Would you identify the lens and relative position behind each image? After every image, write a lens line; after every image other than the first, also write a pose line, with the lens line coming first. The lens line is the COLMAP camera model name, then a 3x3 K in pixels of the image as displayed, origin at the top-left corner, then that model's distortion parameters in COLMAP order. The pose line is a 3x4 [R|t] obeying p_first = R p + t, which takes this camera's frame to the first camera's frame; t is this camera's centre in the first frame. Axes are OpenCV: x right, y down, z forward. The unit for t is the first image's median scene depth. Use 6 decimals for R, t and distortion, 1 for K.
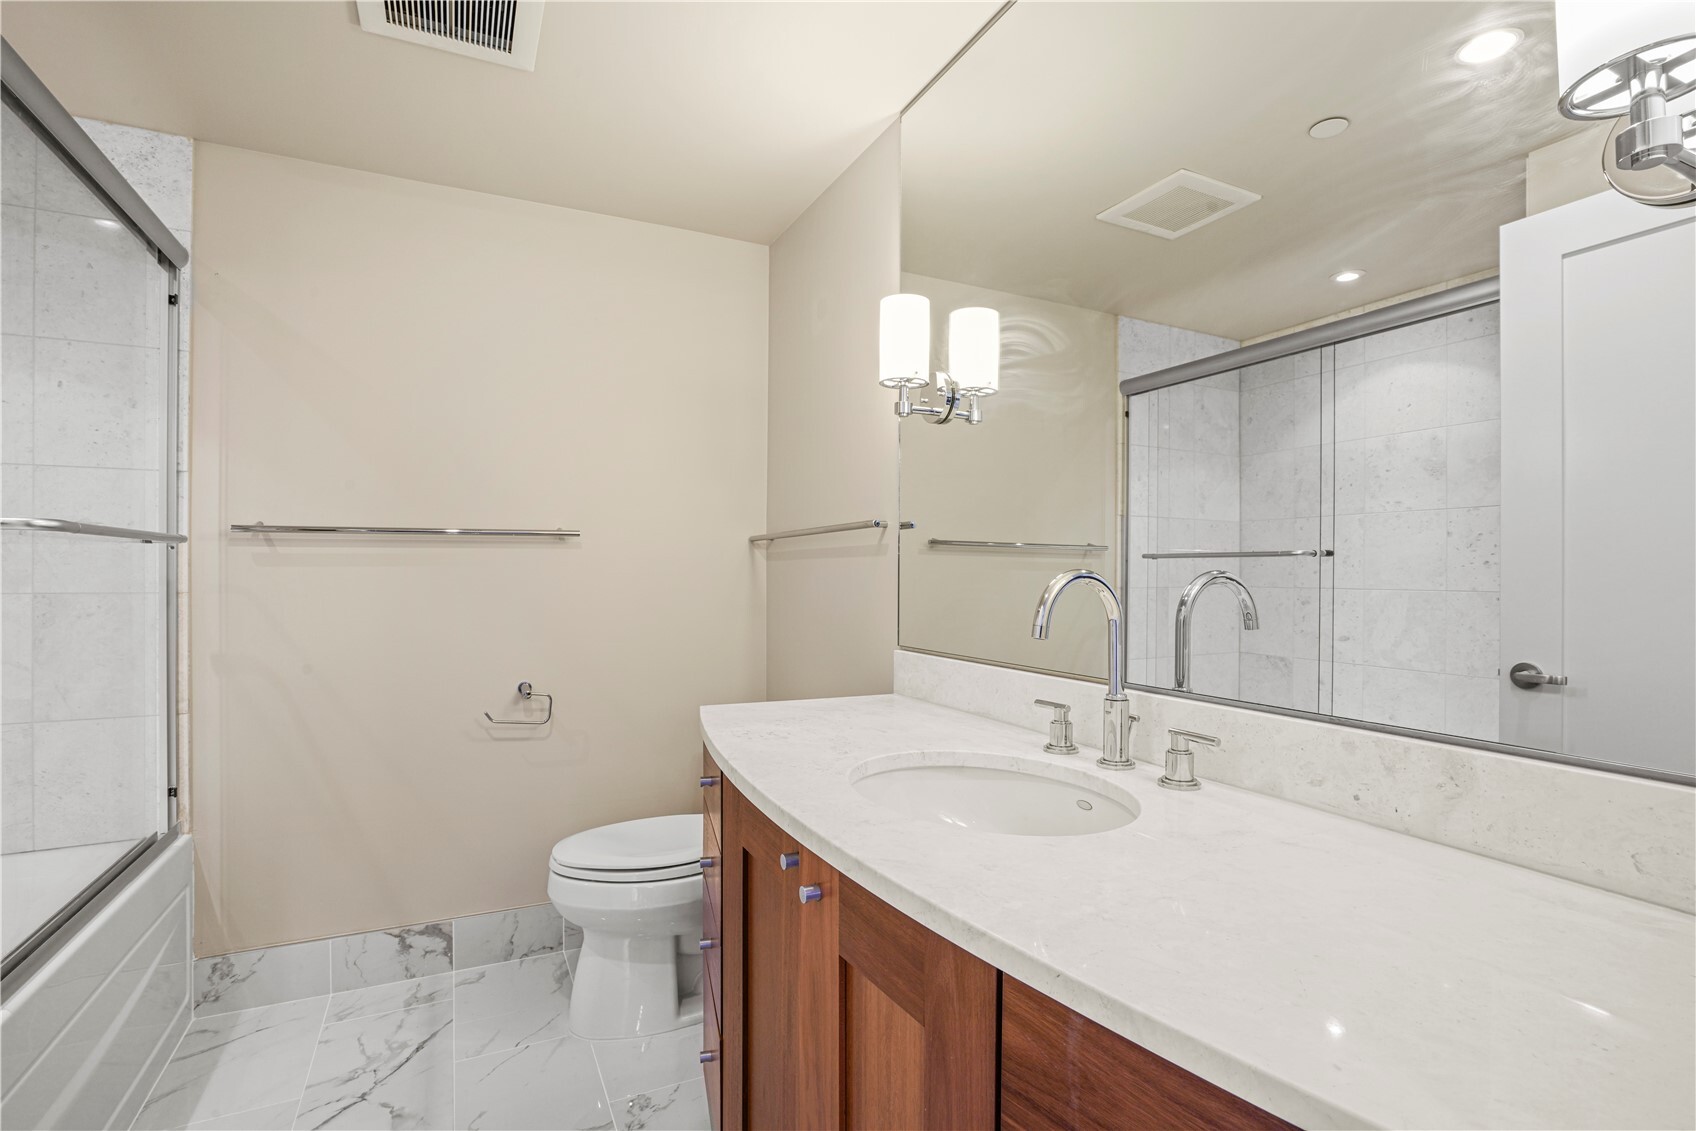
lens RADIAL K [[792.2, 0, 850.6], [0, 792.2, 570.7], [0, 0, 1]] dist [-0.030030, 0.001853]
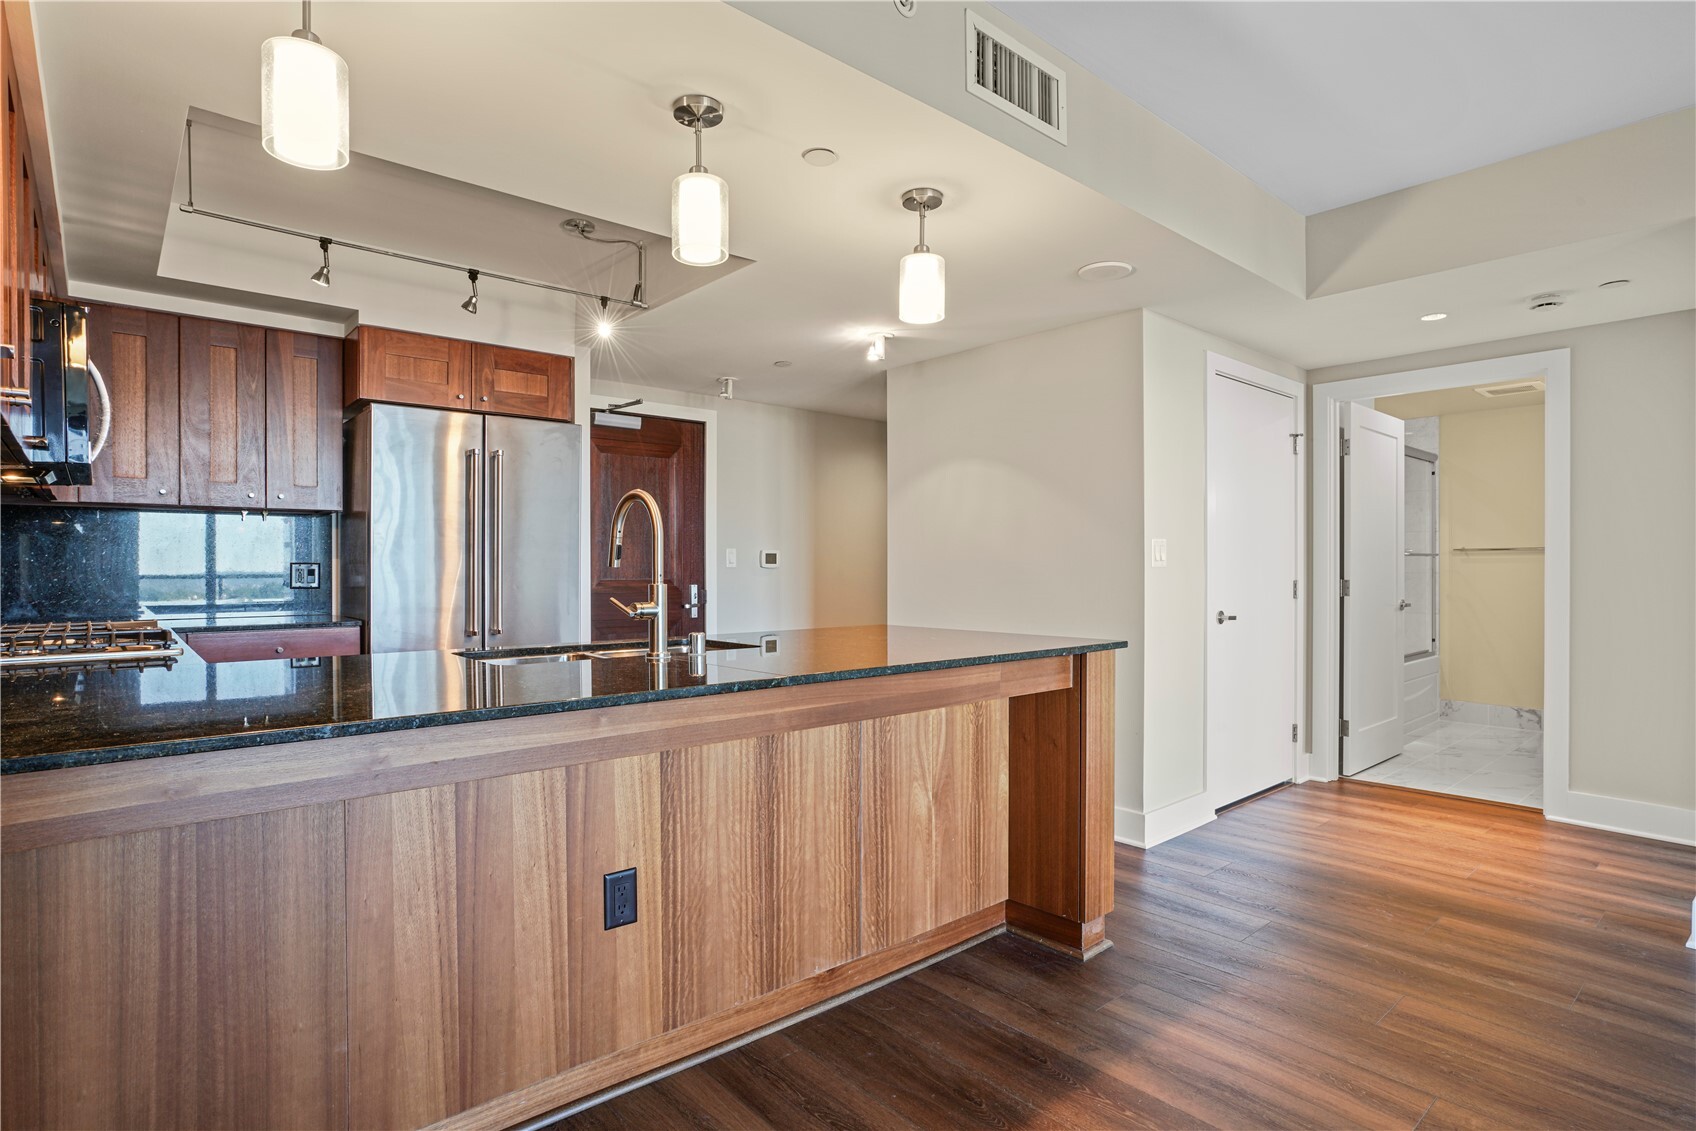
lens RADIAL K [[872.4, 0, 852.5], [0, 872.4, 570.6], [0, 0, 1]] dist [-0.012317, 0.007943]
pose [[0.247481, 0.002064, -0.968891, 1.757439], [0.005093, 0.999981, 0.003432, -0.001699], [0.968879, -0.005784, 0.247466, -1.935894]]
